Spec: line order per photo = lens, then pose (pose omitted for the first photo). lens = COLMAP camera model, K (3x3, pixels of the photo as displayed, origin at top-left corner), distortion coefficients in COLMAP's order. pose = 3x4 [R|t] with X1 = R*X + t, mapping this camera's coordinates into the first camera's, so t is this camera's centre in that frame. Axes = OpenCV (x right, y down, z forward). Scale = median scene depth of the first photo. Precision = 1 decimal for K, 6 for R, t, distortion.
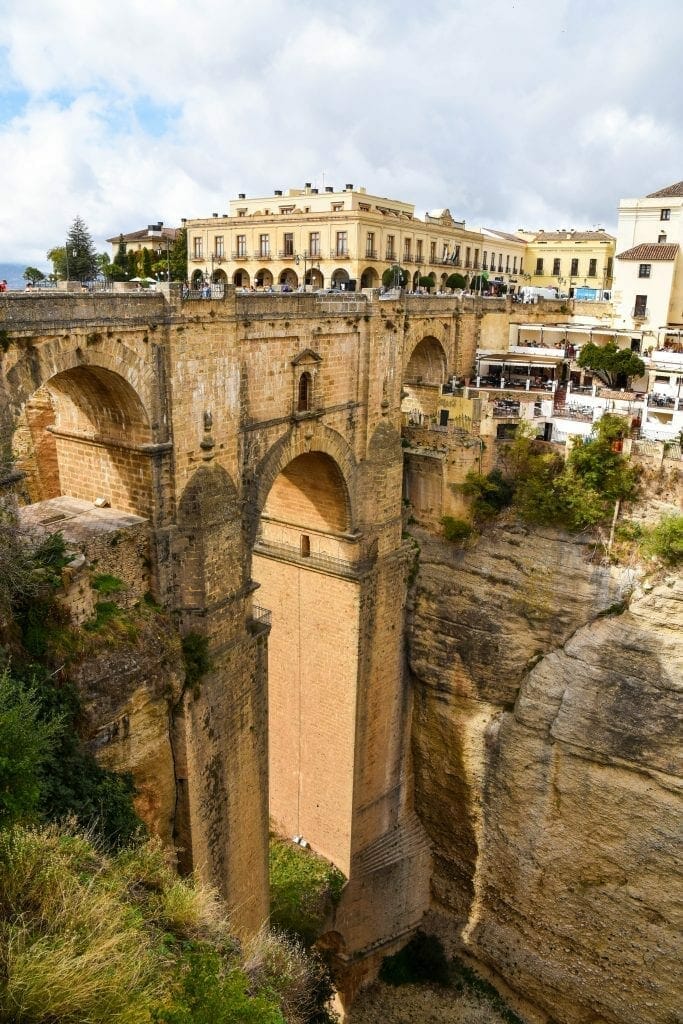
lens RADIAL K [[728.8, 0, 341.5], [0, 728.8, 512.0], [0, 0, 1]] dist [-0.091132, 0.003667]
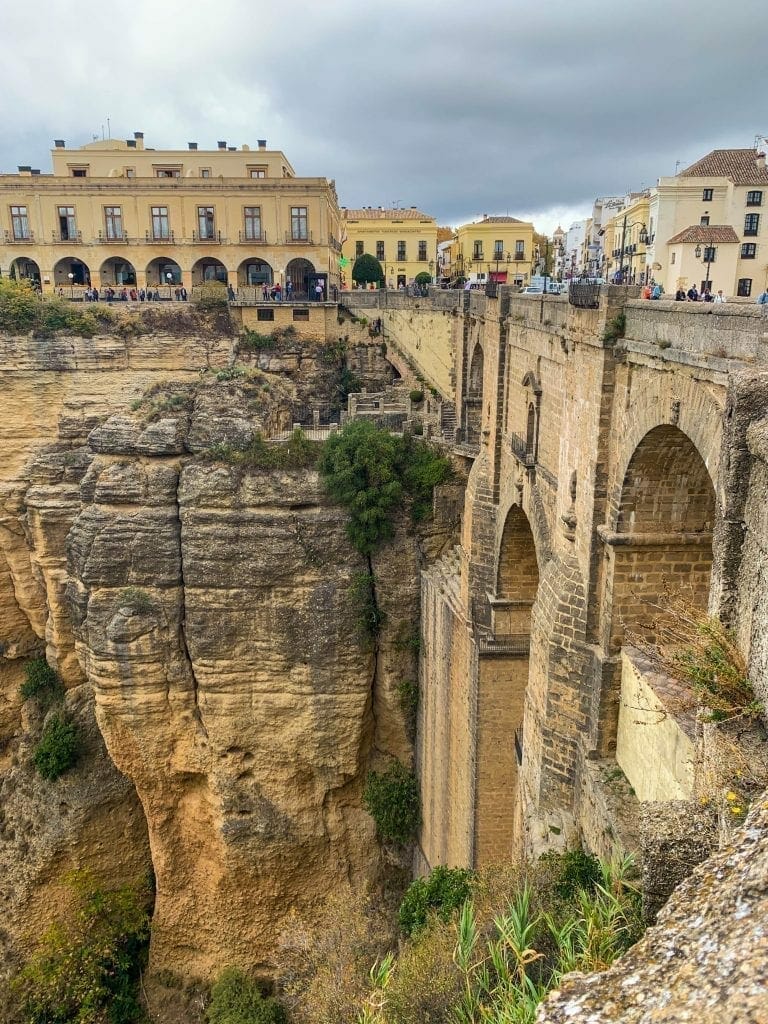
lens RADIAL K [[810.2, 0, 384.0], [0, 810.2, 512.0], [0, 0, 1]] dist [-0.005628, -0.000733]
pose [[0.784614, -0.191386, 0.589705, -0.459525], [0.201230, 0.978279, 0.049756, -0.099317], [-0.586419, 0.079627, 0.806085, 0.282188]]
